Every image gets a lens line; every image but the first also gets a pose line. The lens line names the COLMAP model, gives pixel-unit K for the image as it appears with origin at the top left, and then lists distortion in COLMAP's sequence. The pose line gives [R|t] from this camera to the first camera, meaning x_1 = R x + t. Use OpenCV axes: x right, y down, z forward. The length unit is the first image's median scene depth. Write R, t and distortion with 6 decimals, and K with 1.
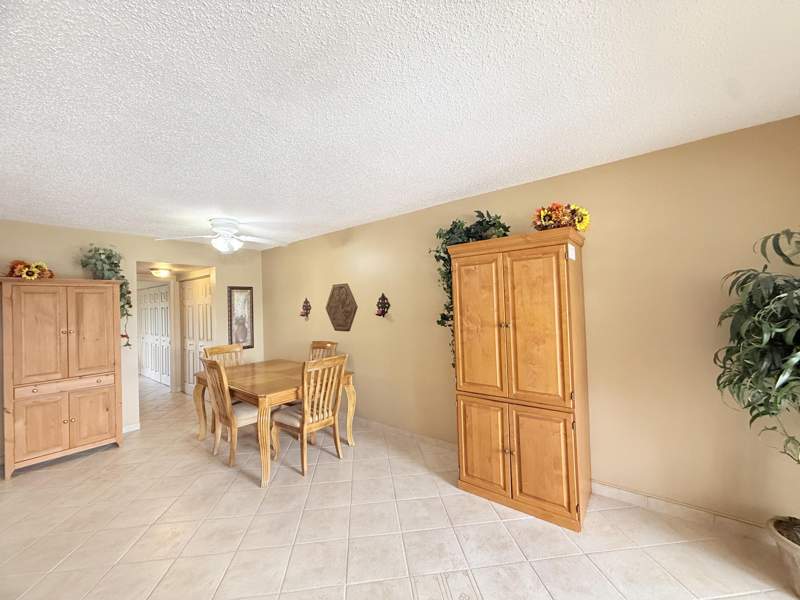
lens RADIAL K [[319.0, 0, 396.9], [0, 319.0, 299.3], [0, 0, 1]] dist [-0.000296, 0.000028]
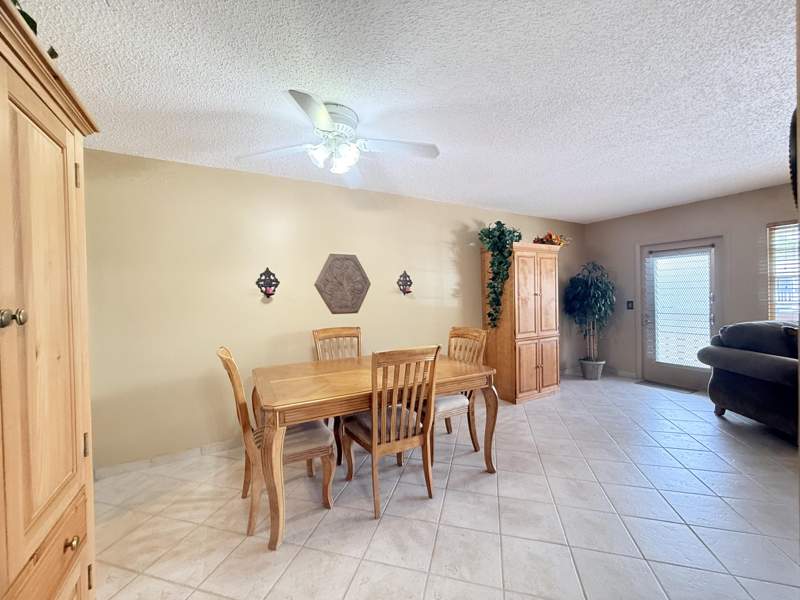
lens RADIAL K [[317.0, 0, 400.0], [0, 317.0, 300.0], [0, 0, 1]] dist [0.001502, 0.000191]
pose [[0.370404, -0.008448, 0.928832, -0.968801], [-0.015230, 0.999769, 0.015167, 0.057944], [-0.928746, -0.019764, 0.370190, 0.653800]]
